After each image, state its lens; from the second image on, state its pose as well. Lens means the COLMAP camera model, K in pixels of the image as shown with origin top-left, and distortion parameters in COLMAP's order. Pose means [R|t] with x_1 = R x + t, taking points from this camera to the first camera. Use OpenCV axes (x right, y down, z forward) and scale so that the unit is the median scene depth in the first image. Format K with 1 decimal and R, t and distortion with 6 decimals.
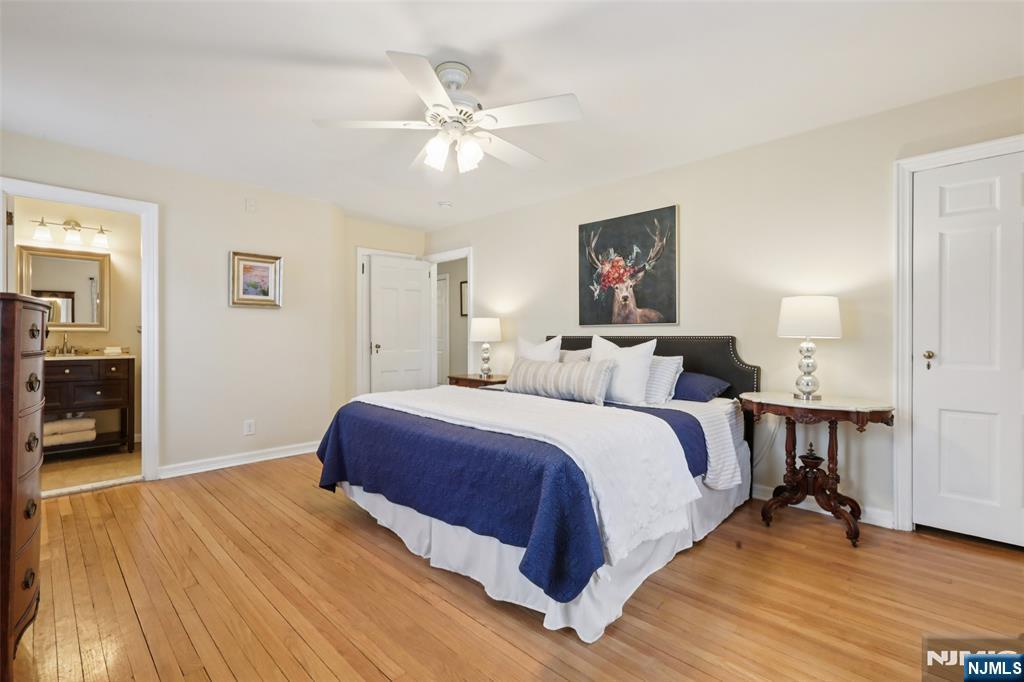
lens RADIAL K [[447.6, 0, 513.7], [0, 447.6, 333.1], [0, 0, 1]] dist [-0.000163, 0.000116]
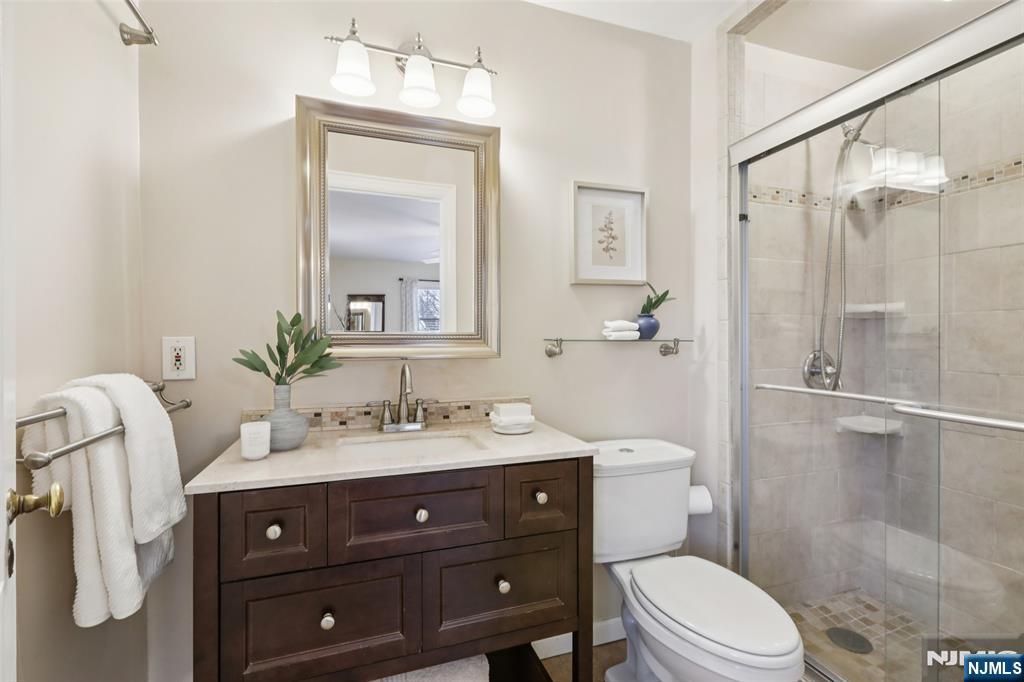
lens RADIAL K [[456.7, 0, 511.1], [0, 456.7, 344.1], [0, 0, 1]] dist [-0.000393, 0.000207]
pose [[0.885034, 0.006038, -0.465486, -0.749964], [-0.002489, 0.999963, 0.008238, -0.016303], [0.465519, -0.006133, 0.885017, 0.713555]]
